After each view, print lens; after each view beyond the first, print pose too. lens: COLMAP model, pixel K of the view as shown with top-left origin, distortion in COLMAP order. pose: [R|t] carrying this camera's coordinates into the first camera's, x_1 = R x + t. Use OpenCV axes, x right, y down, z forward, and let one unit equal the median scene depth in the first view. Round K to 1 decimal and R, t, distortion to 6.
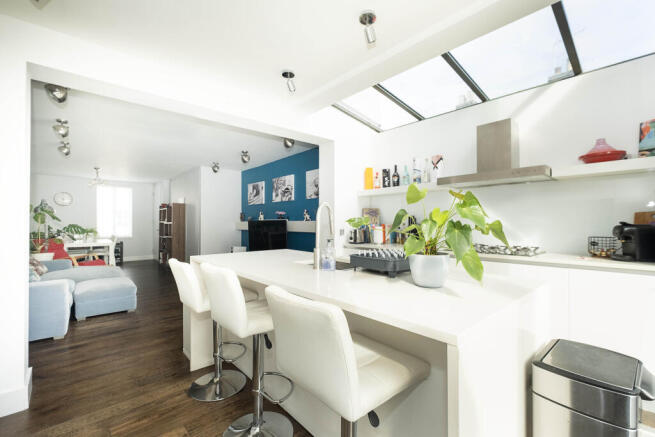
lens RADIAL K [[283.5, 0, 326.7], [0, 283.5, 218.9], [0, 0, 1]] dist [-0.001476, 0.000095]
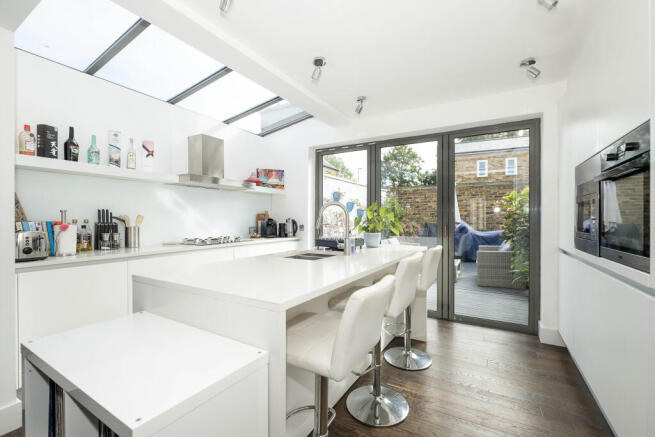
lens RADIAL K [[283.5, 0, 328.4], [0, 283.5, 222.6], [0, 0, 1]] dist [-0.001476, 0.000095]
pose [[-0.310875, -0.017047, 0.950298, -0.308183], [-0.018572, 0.999757, 0.011858, 0.001909], [-0.950269, -0.013963, -0.311116, 0.378229]]
